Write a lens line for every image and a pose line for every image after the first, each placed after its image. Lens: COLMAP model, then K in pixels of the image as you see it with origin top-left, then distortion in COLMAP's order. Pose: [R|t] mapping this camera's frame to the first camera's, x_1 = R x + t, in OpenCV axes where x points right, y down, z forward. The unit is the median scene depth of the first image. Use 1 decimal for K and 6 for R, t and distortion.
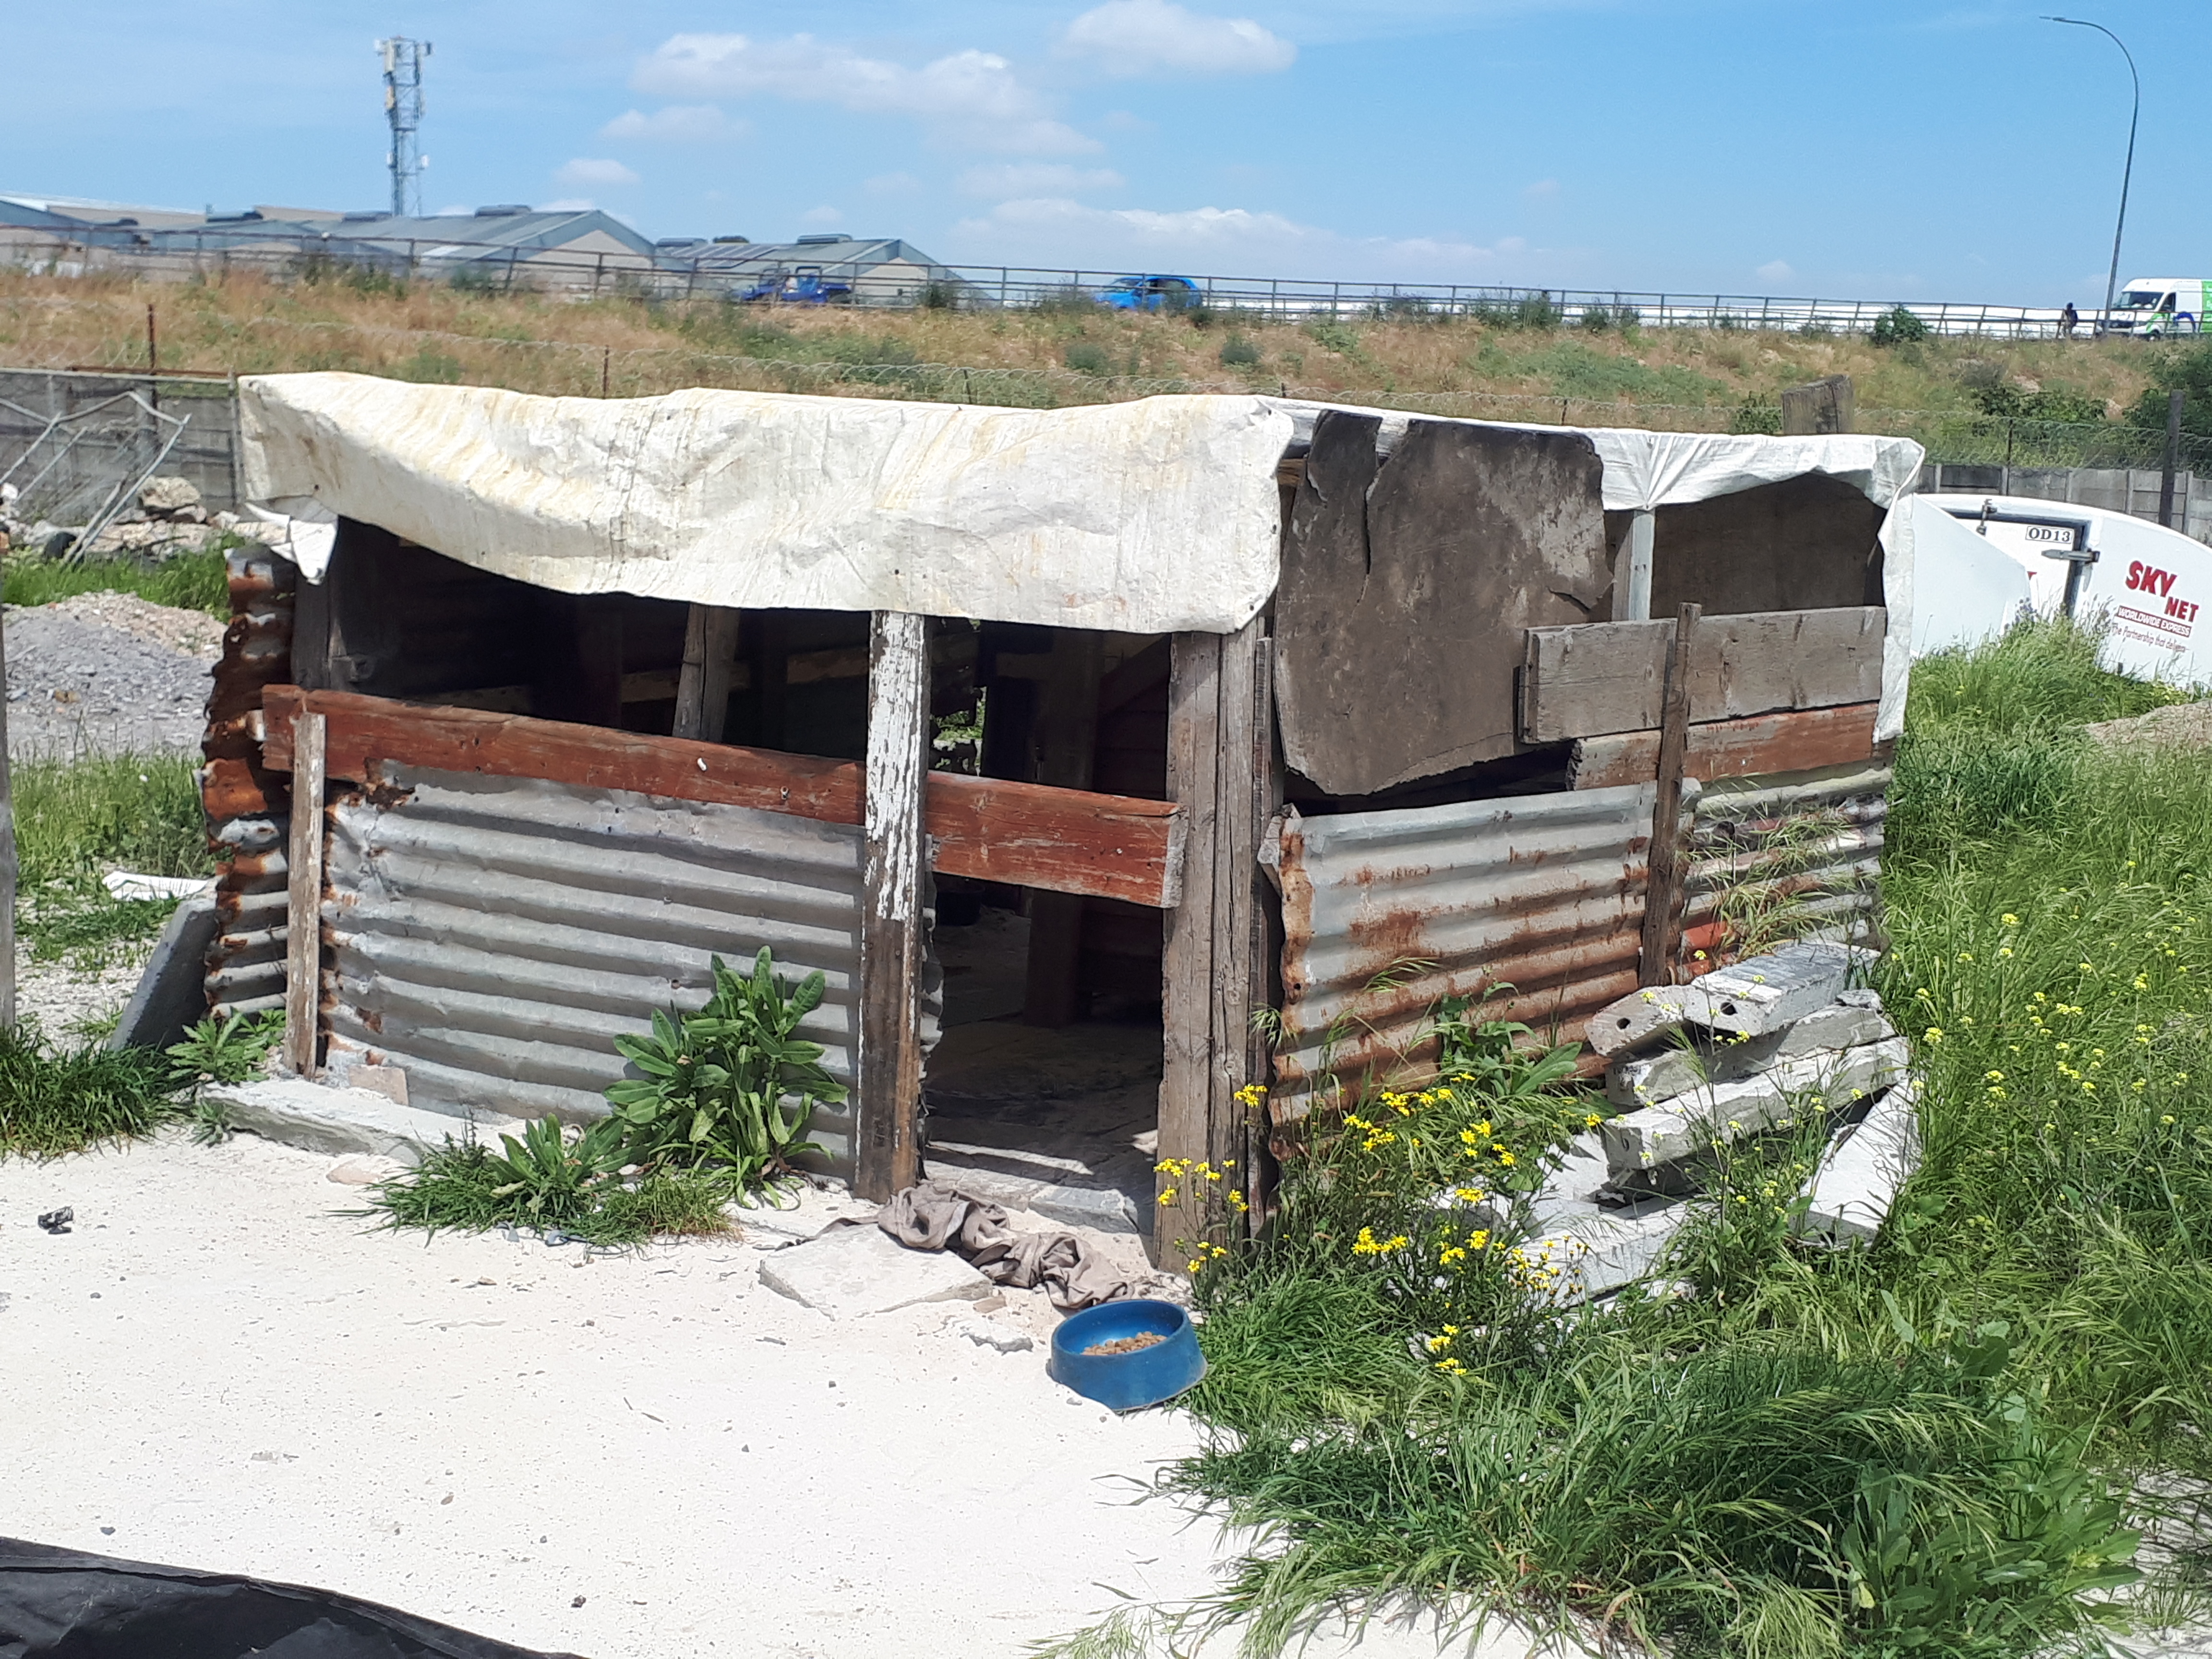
lens RADIAL K [[2870.8, 0, 1100.8], [0, 2870.8, 870.1], [0, 0, 1]] dist [0.247915, -0.659983]
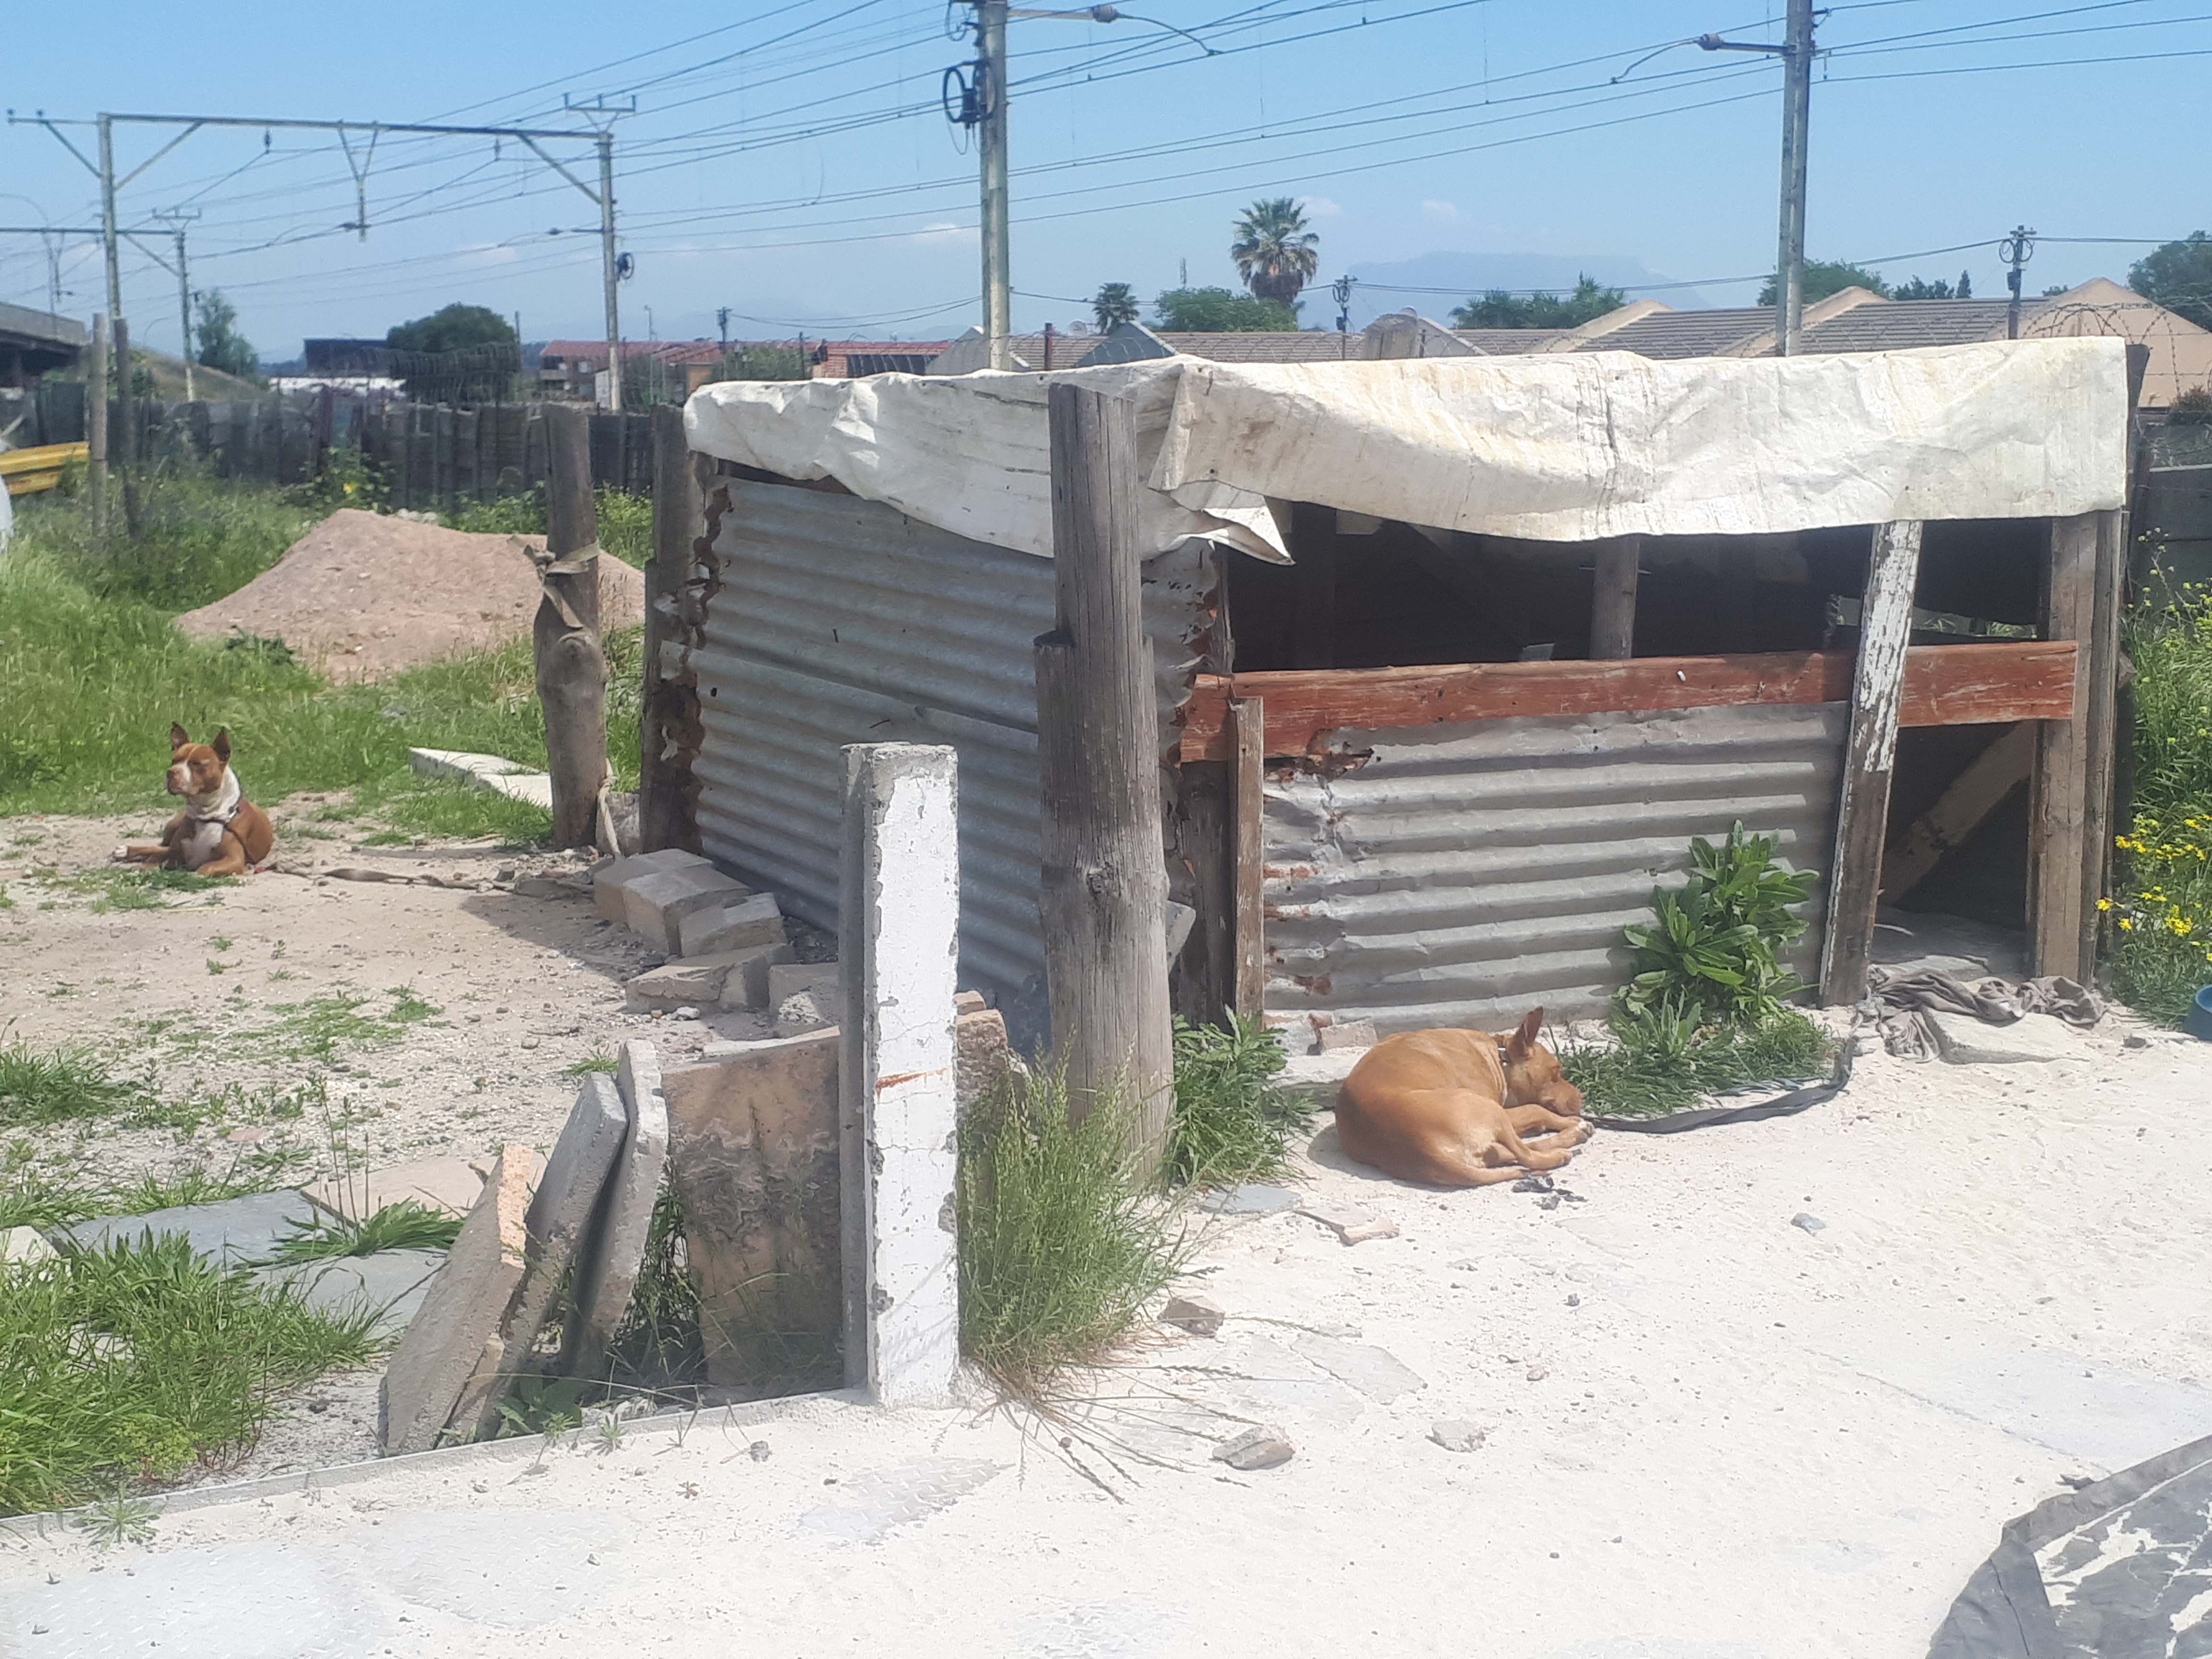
lens RADIAL K [[2870.8, 0, 1100.8], [0, 2870.8, 870.1], [0, 0, 1]] dist [0.247915, -0.659983]
pose [[0.573907, -0.175100, 0.799982, -1.257505], [0.151330, 0.982725, 0.106535, -0.123364], [-0.804817, 0.059920, 0.590491, 0.523351]]
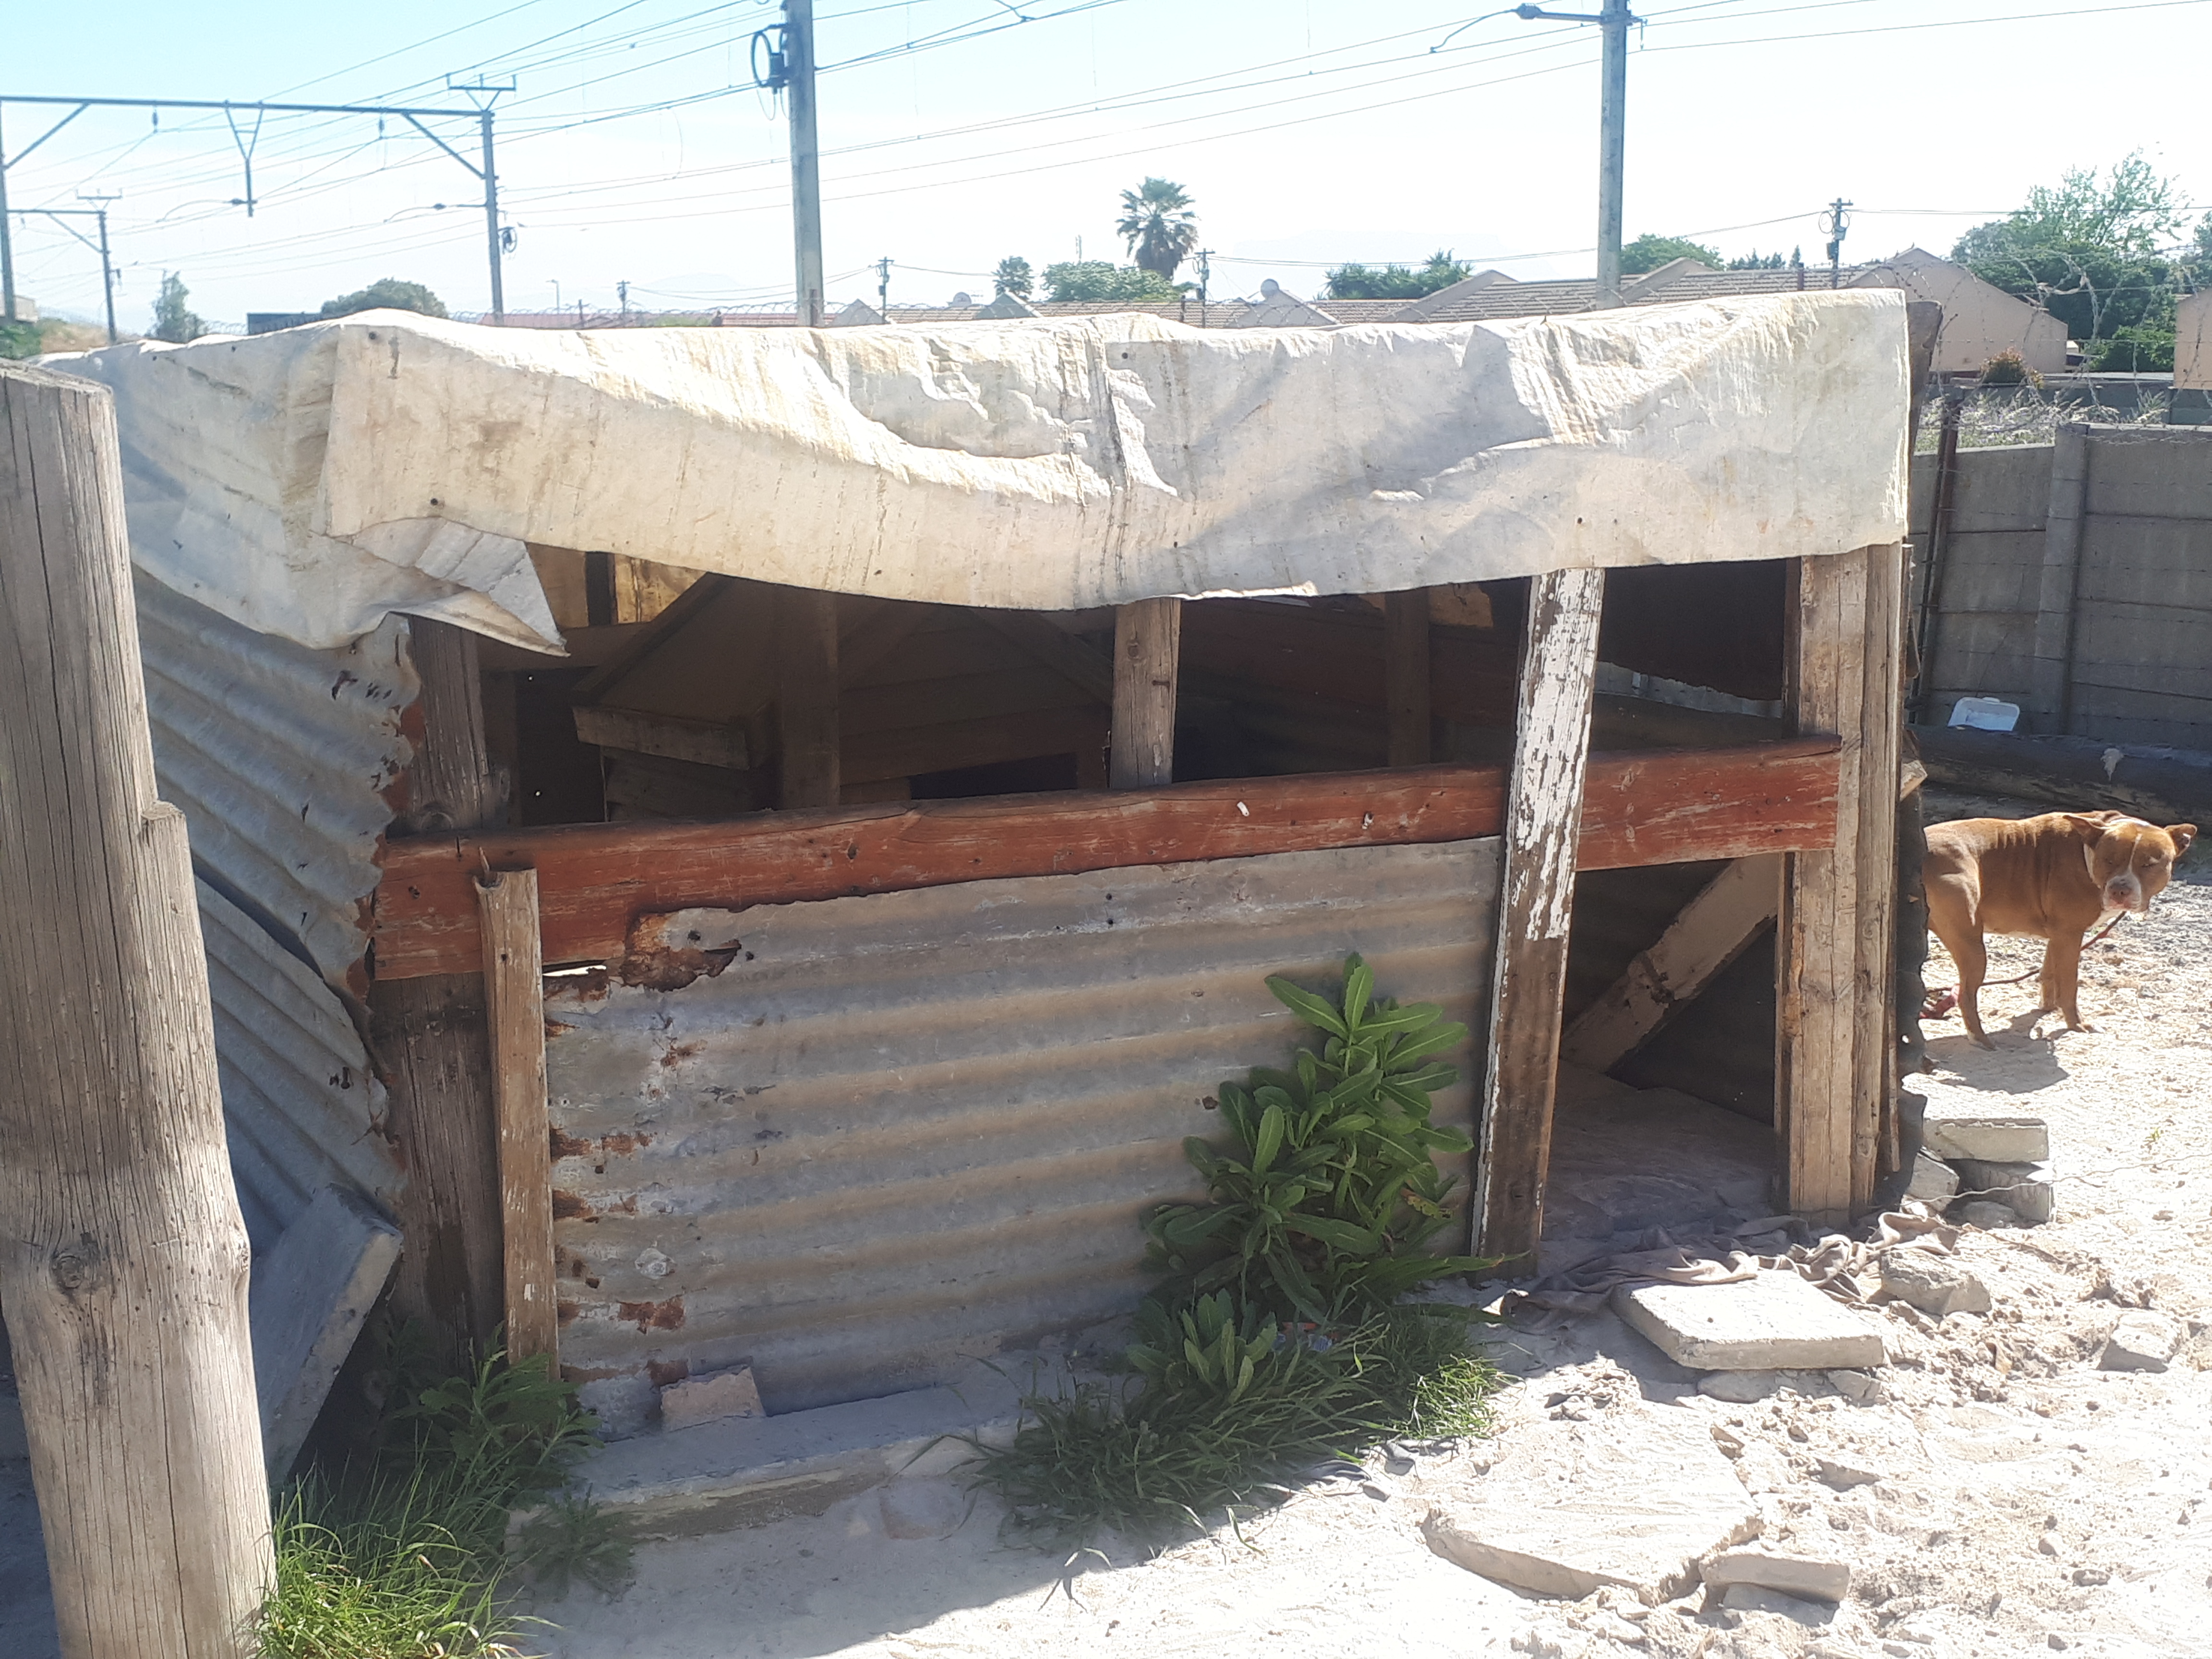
lens RADIAL K [[2586.3, 0, 1106.0], [0, 2586.3, 829.5], [0, 0, 1]] dist [0.230201, -0.594368]
pose [[0.549677, -0.192421, 0.812914, -0.739923], [0.157623, 0.979521, 0.125275, -0.126796], [-0.820372, 0.059273, 0.568750, 0.663710]]
